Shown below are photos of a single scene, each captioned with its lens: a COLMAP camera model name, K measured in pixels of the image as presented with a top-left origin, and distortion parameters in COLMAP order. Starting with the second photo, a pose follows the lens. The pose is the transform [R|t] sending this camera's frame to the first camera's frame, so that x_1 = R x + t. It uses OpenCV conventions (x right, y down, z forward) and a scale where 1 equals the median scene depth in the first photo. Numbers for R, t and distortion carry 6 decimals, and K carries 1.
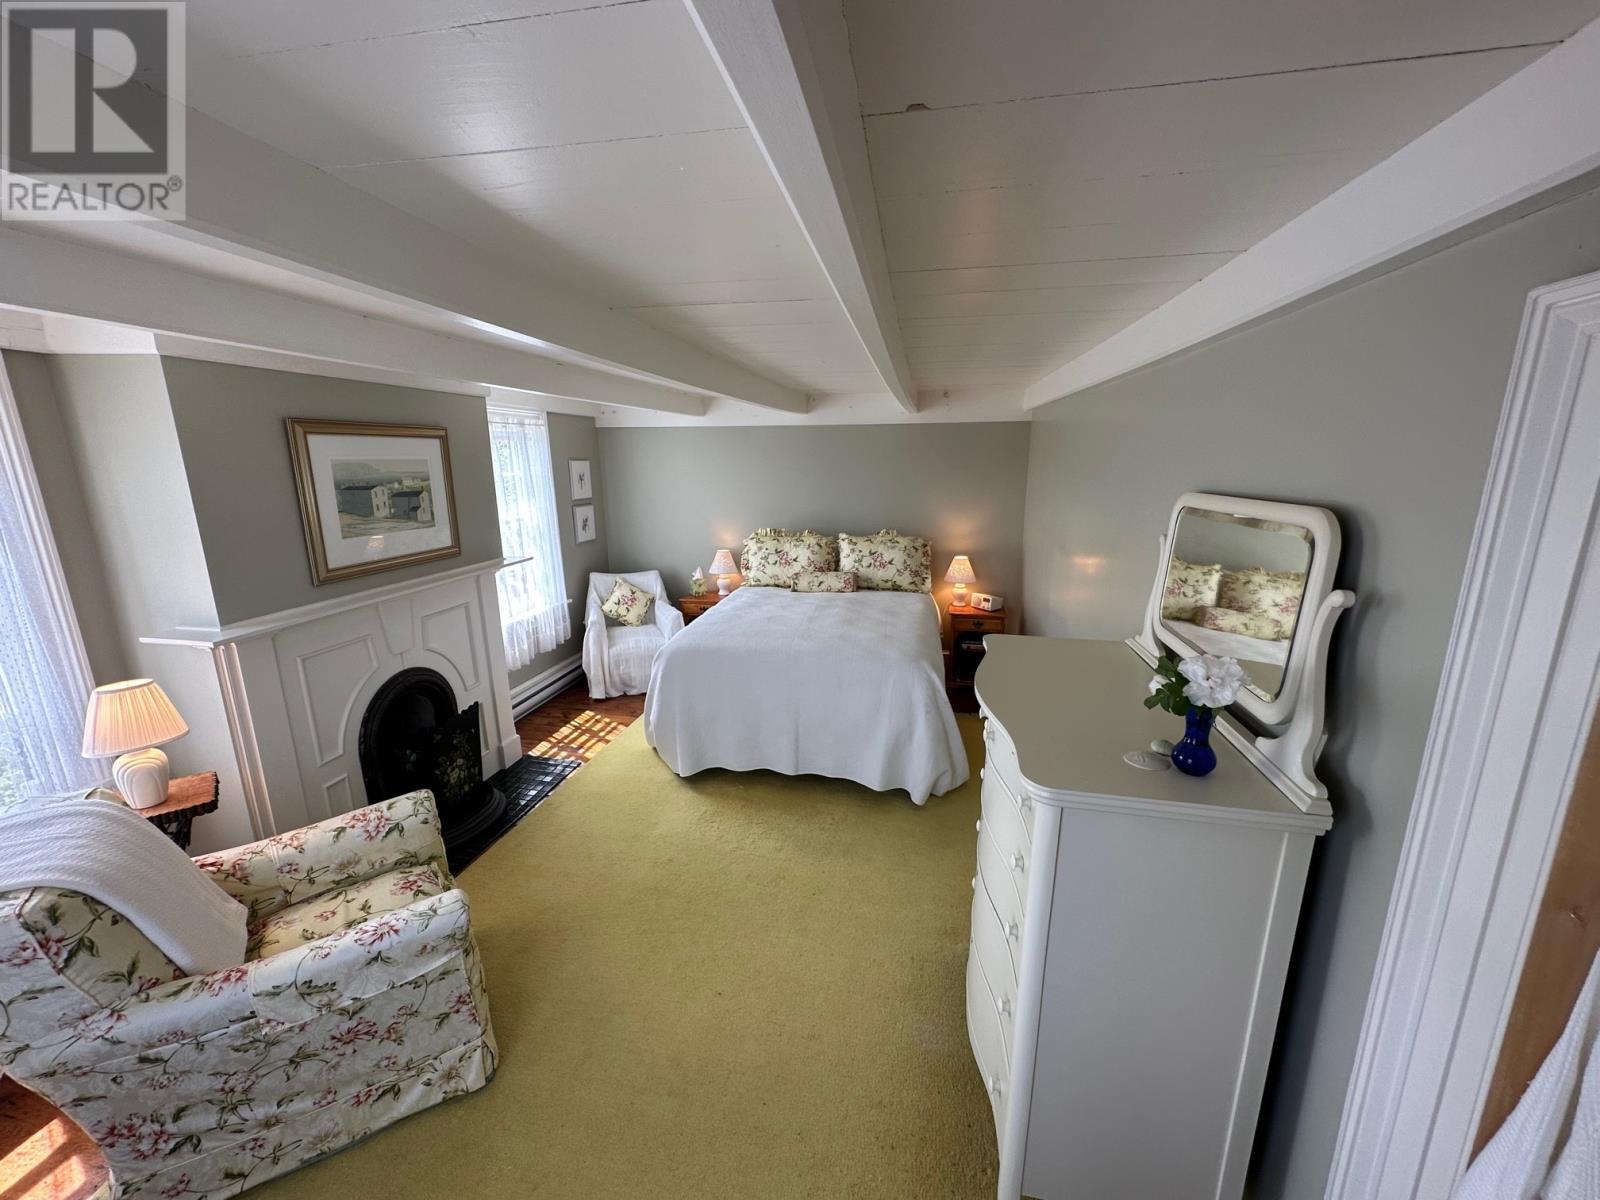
lens RADIAL K [[639.0, 0, 800.0], [0, 639.0, 600.0], [0, 0, 1]] dist [-0.002146, -0.000146]
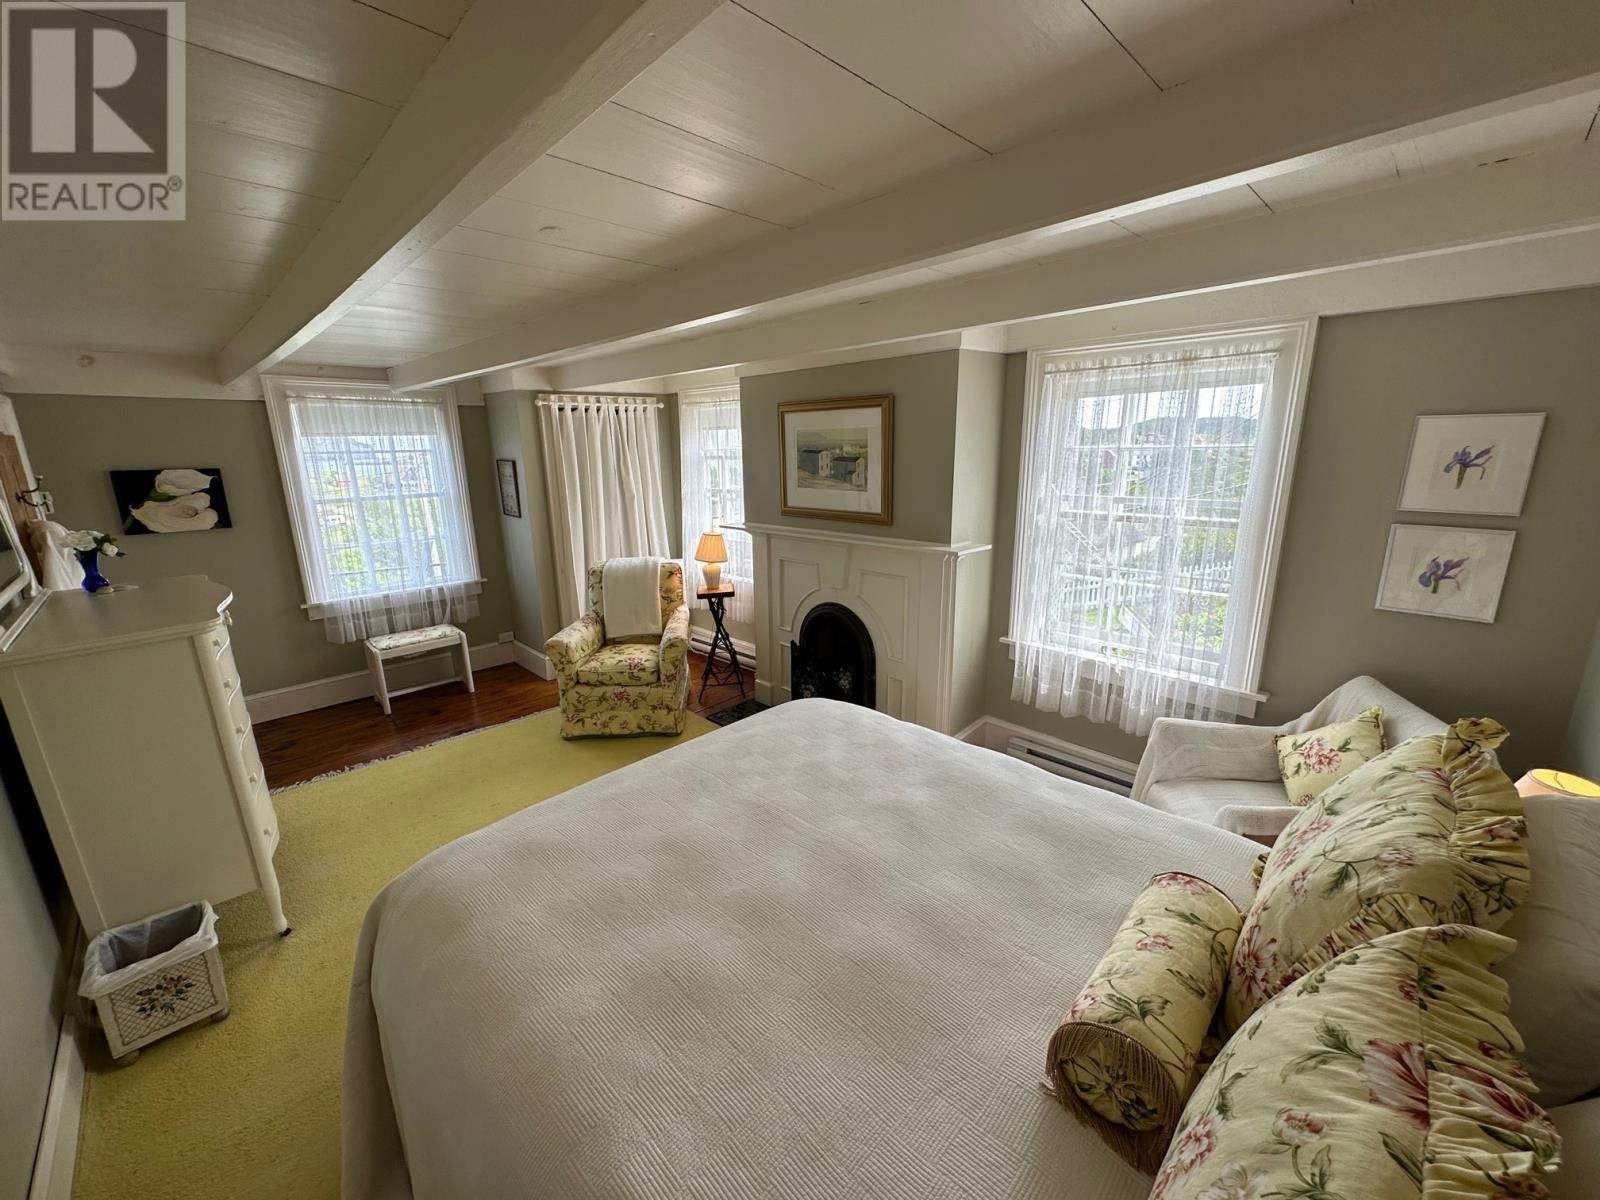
lens RADIAL K [[639.0, 0, 800.0], [0, 639.0, 600.0], [0, 0, 1]] dist [-0.002146, -0.000146]
pose [[-0.562103, 0.210493, -0.799833, 0.391593], [-0.162598, 0.920074, 0.356407, -0.316769], [0.810927, 0.330389, -0.482950, 1.514009]]
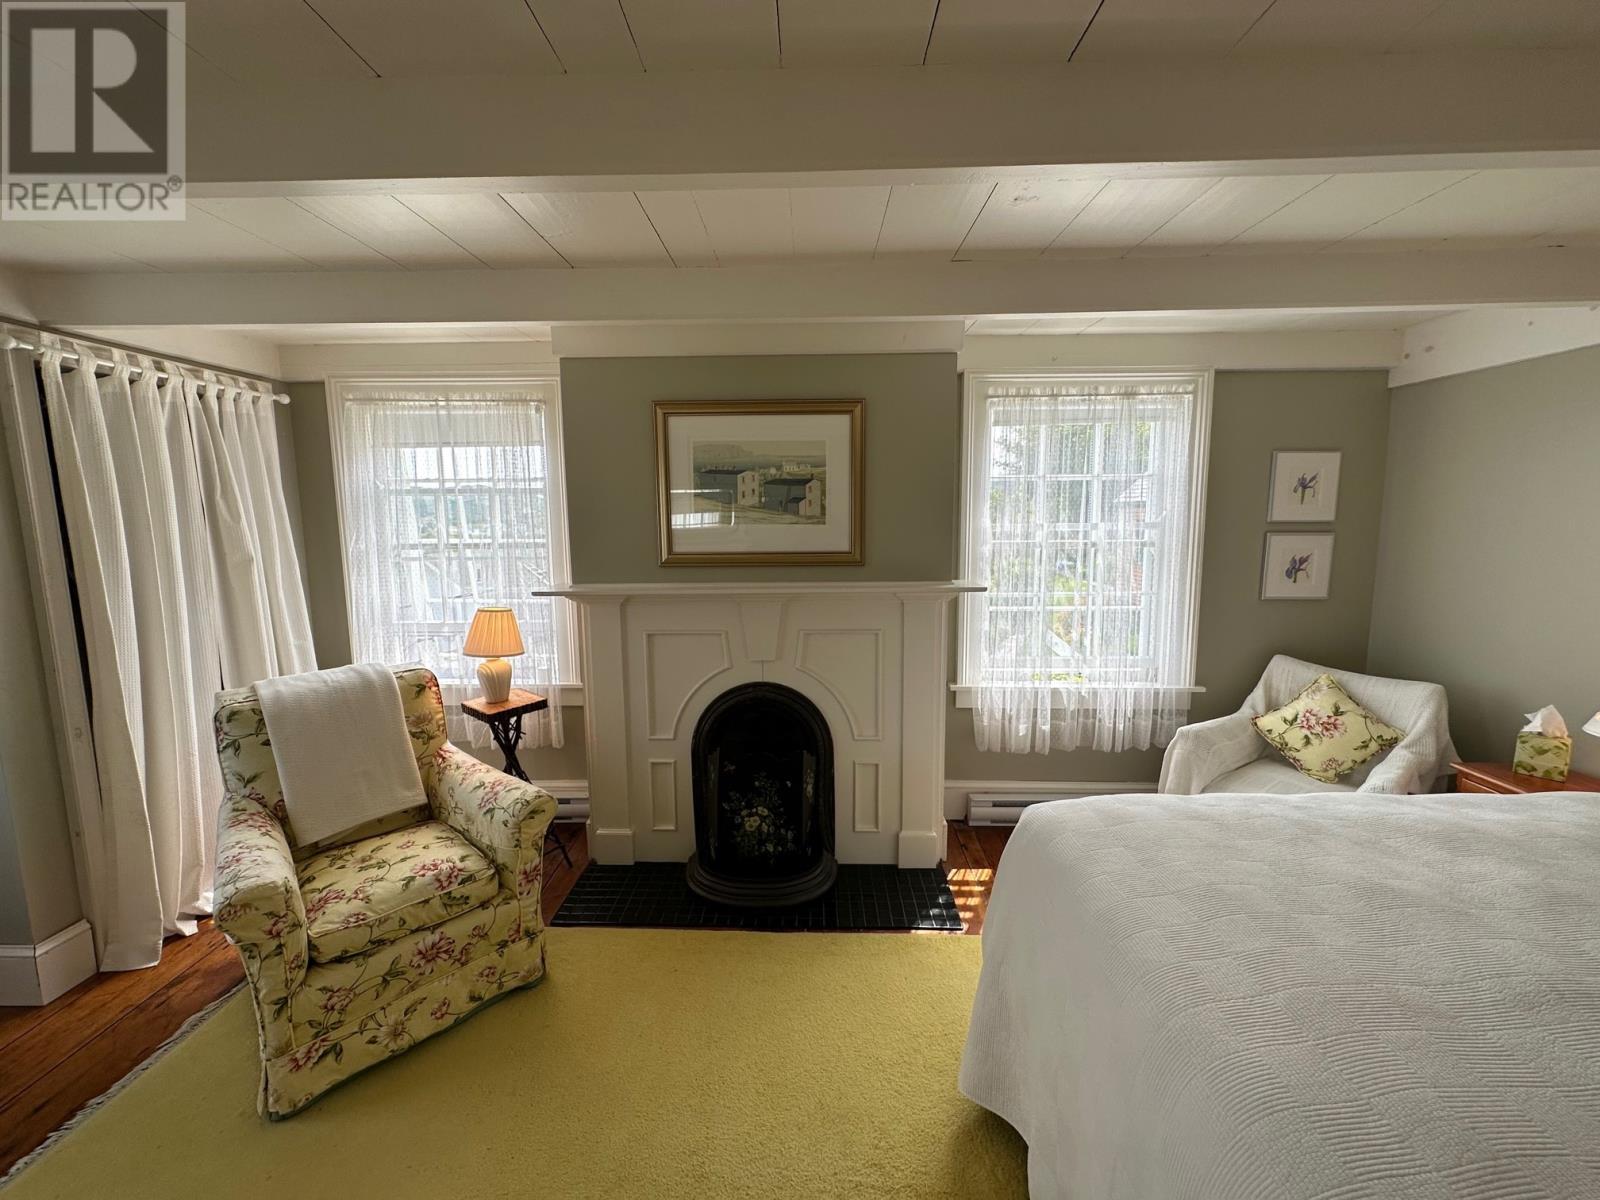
lens RADIAL K [[639.0, 0, 800.0], [0, 639.0, 600.0], [0, 0, 1]] dist [-0.002146, -0.000146]
pose [[0.168551, 0.135450, -0.976342, 0.228910], [-0.210594, 0.972591, 0.098574, -0.096482], [0.962933, 0.188997, 0.192457, 0.848504]]
